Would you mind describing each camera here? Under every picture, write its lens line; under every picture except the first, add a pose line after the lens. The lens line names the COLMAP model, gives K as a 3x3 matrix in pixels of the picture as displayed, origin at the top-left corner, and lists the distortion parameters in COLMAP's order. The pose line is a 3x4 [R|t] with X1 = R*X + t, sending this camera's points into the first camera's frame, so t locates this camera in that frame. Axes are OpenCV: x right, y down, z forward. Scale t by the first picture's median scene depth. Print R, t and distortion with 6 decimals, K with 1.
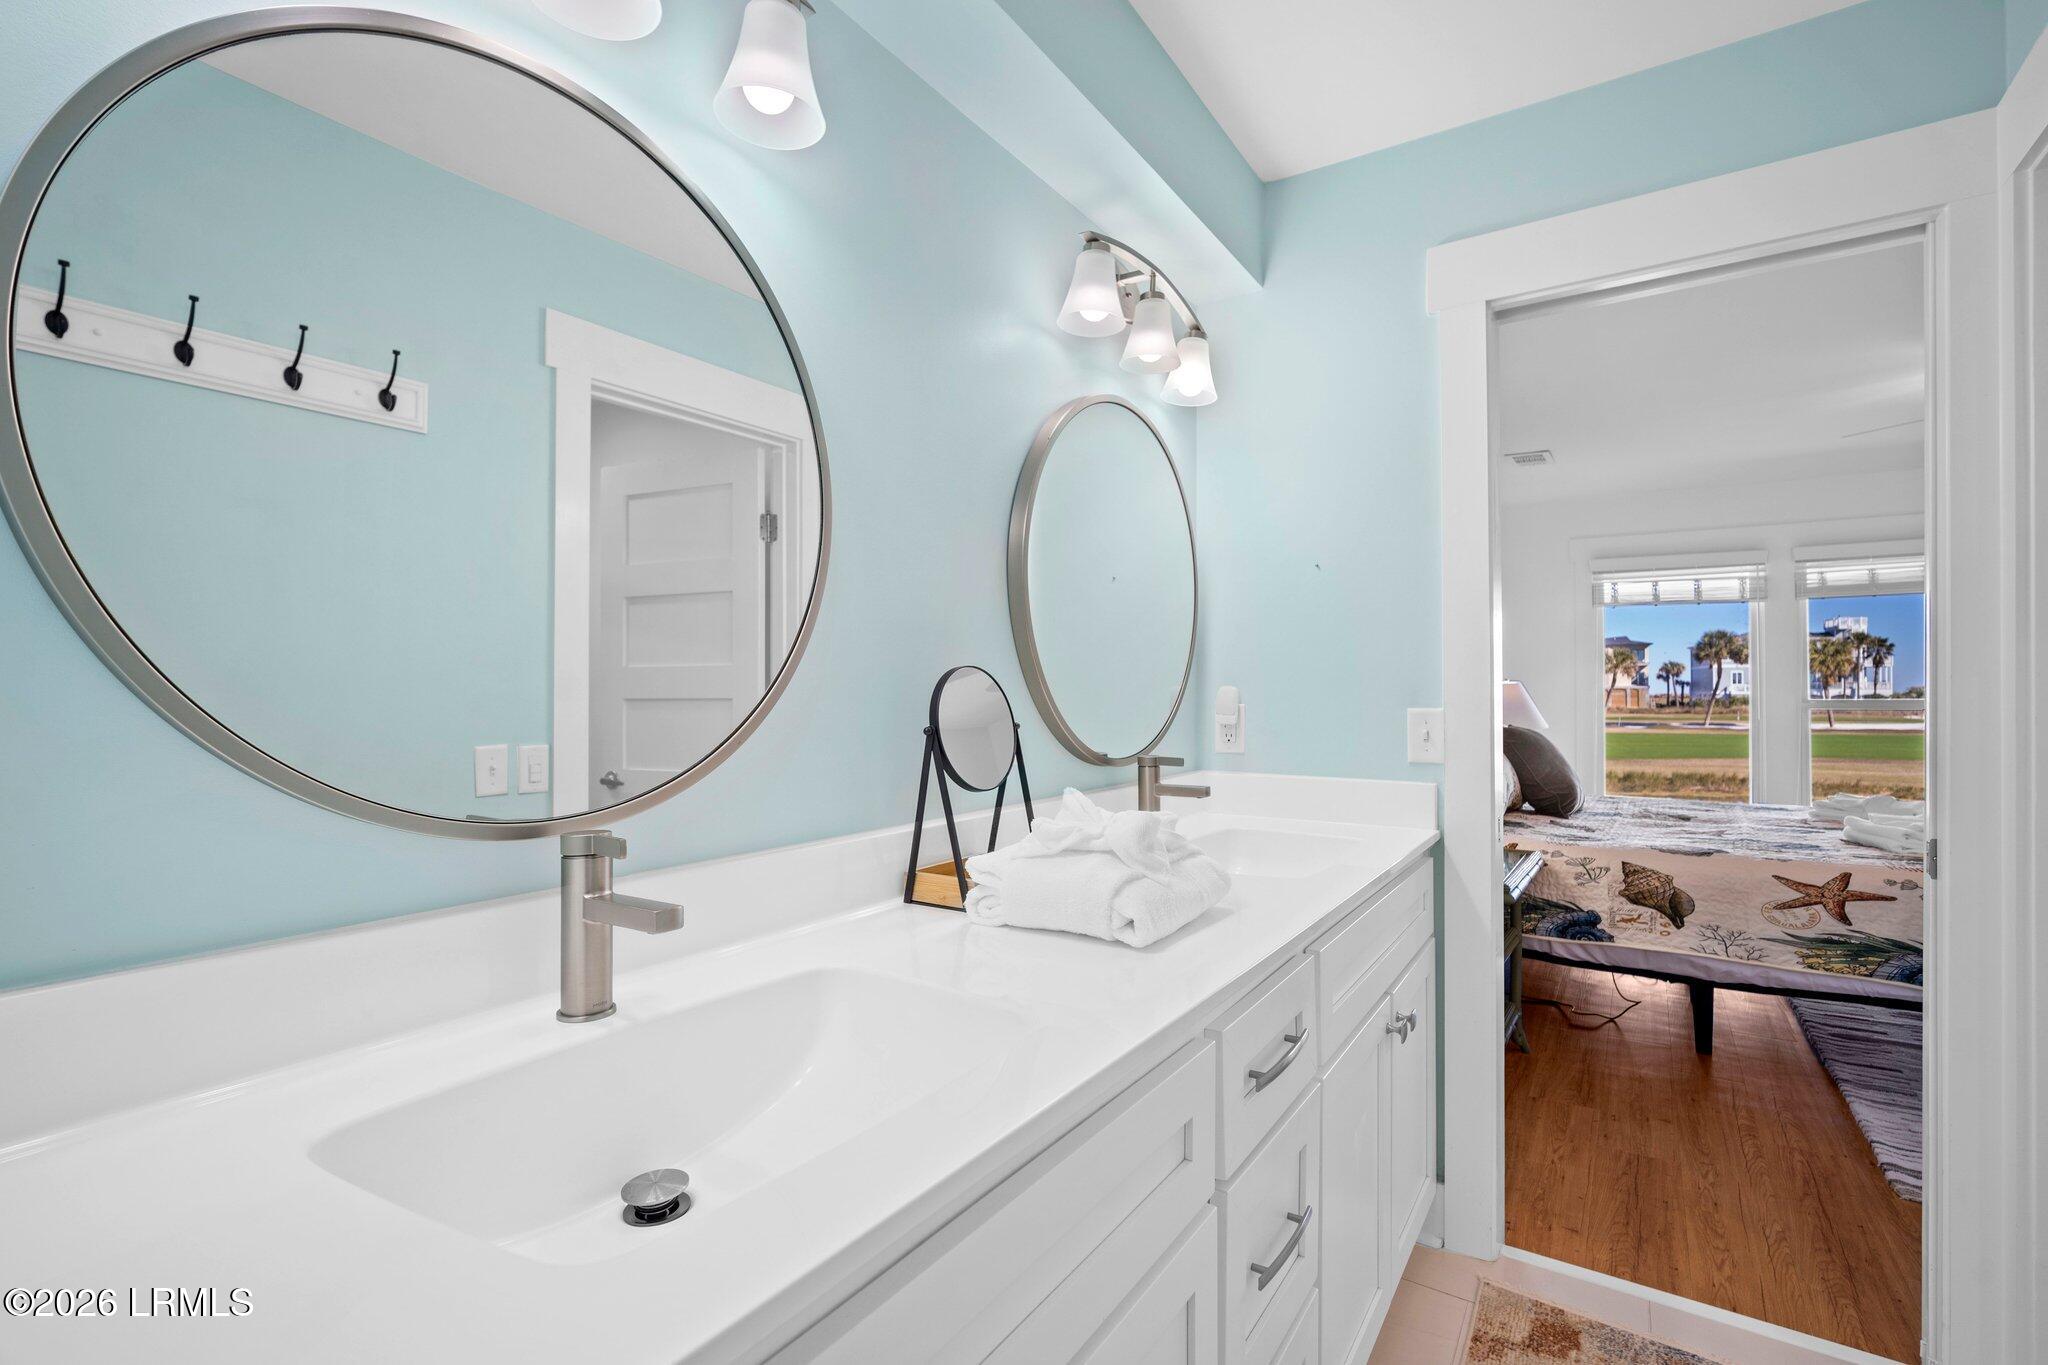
lens RADIAL K [[922.2, 0, 1014.8], [0, 922.2, 688.2], [0, 0, 1]] dist [-0.011040, 0.001135]
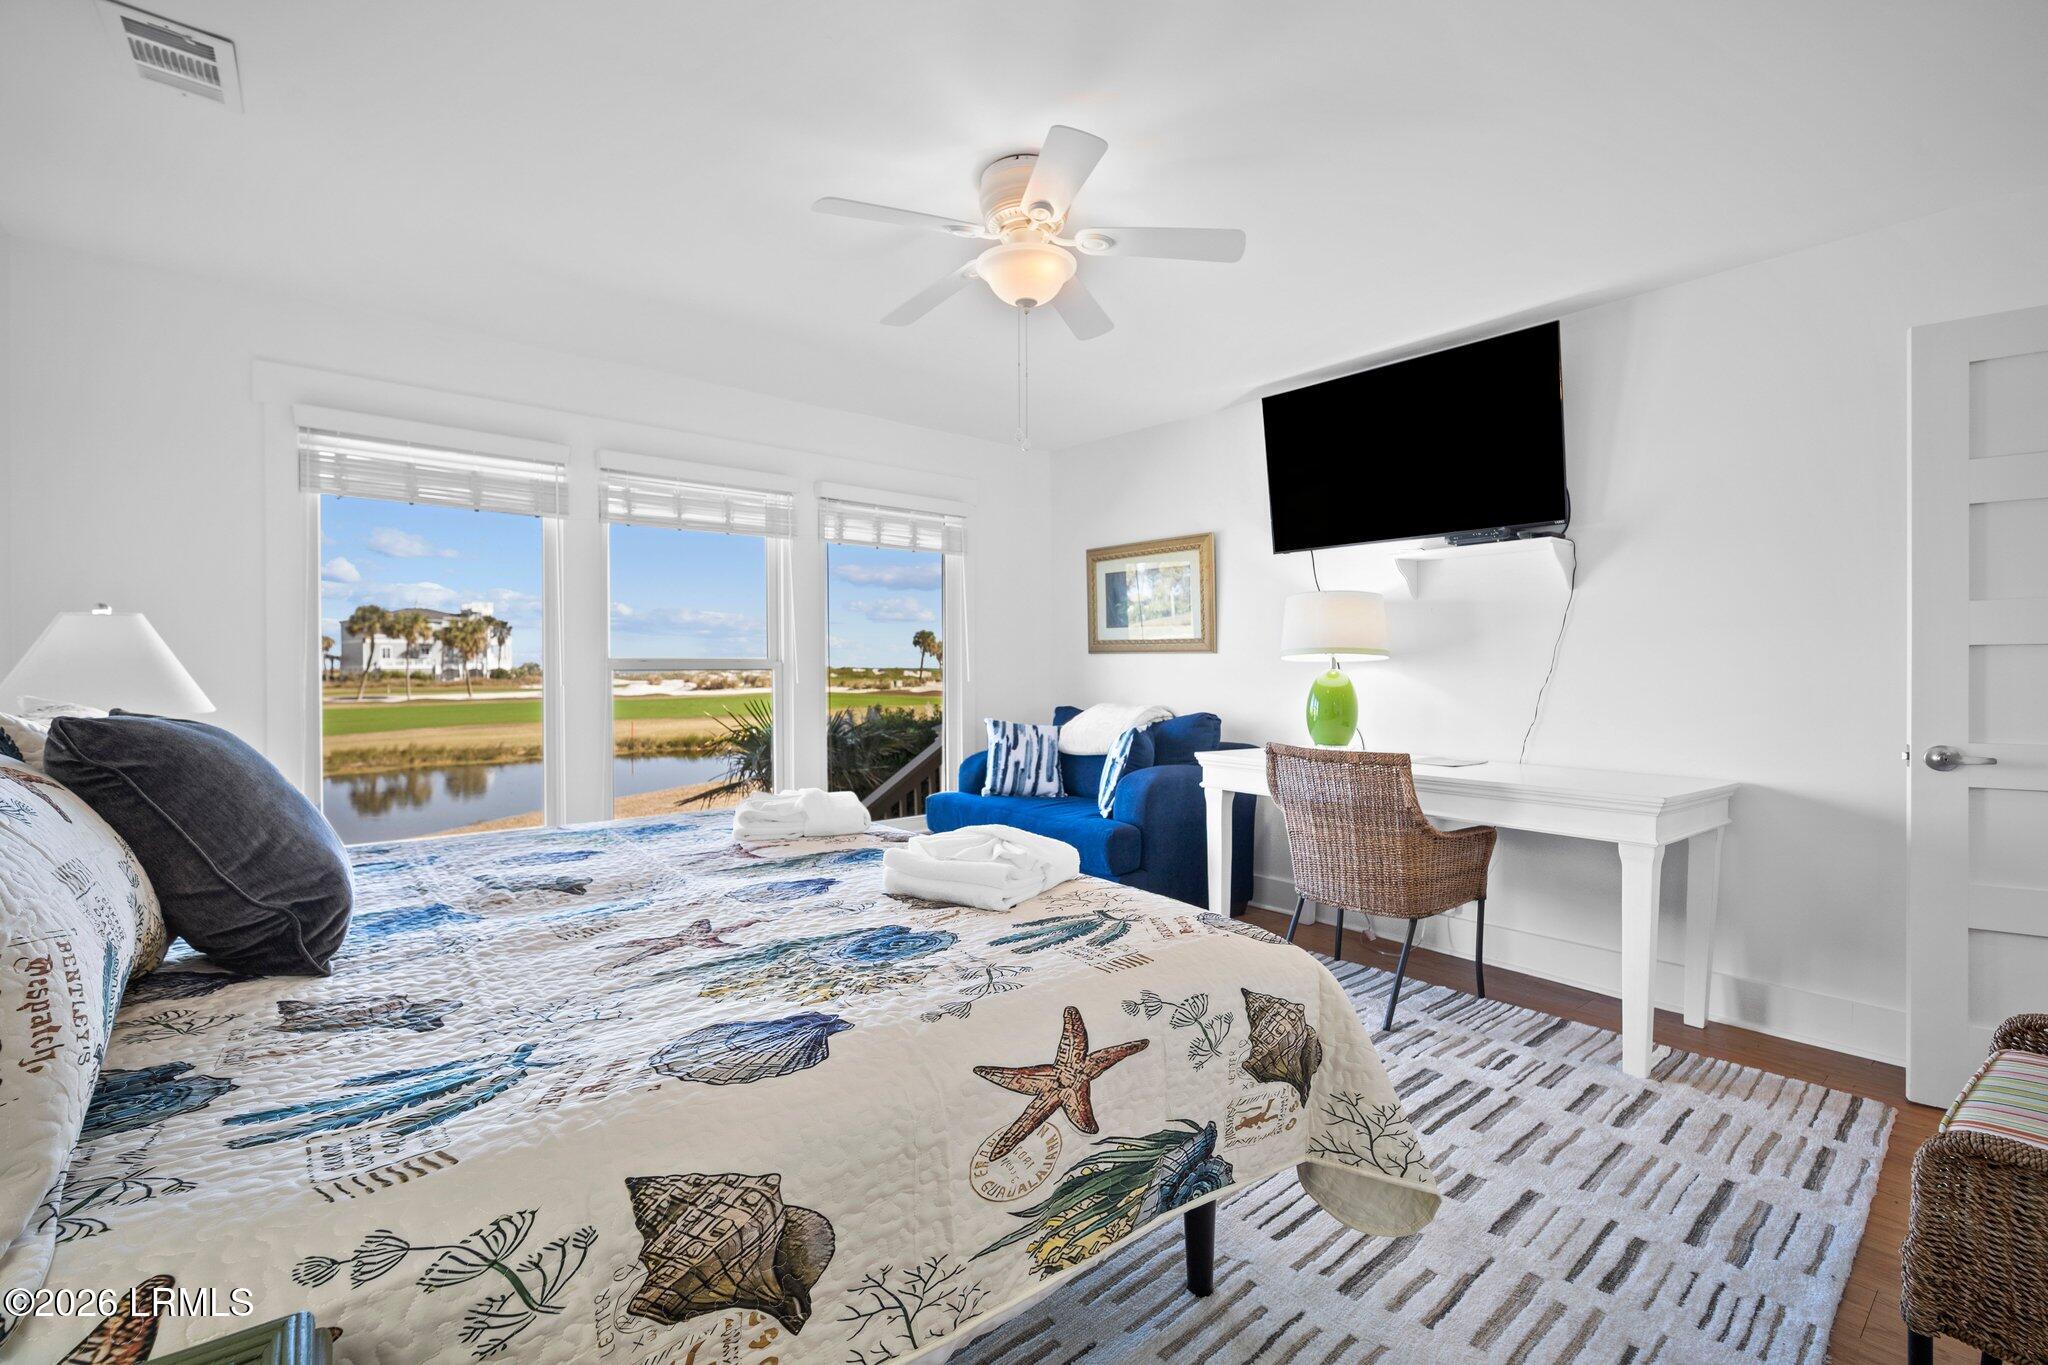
lens RADIAL K [[899.2, 0, 1025.6], [0, 899.2, 674.3], [0, 0, 1]] dist [-0.013113, 0.005171]
pose [[0.275870, -0.008400, 0.961158, 0.243924], [-0.003554, 0.999946, 0.009759, 0.017238], [-0.961189, -0.006108, 0.275825, 0.454531]]
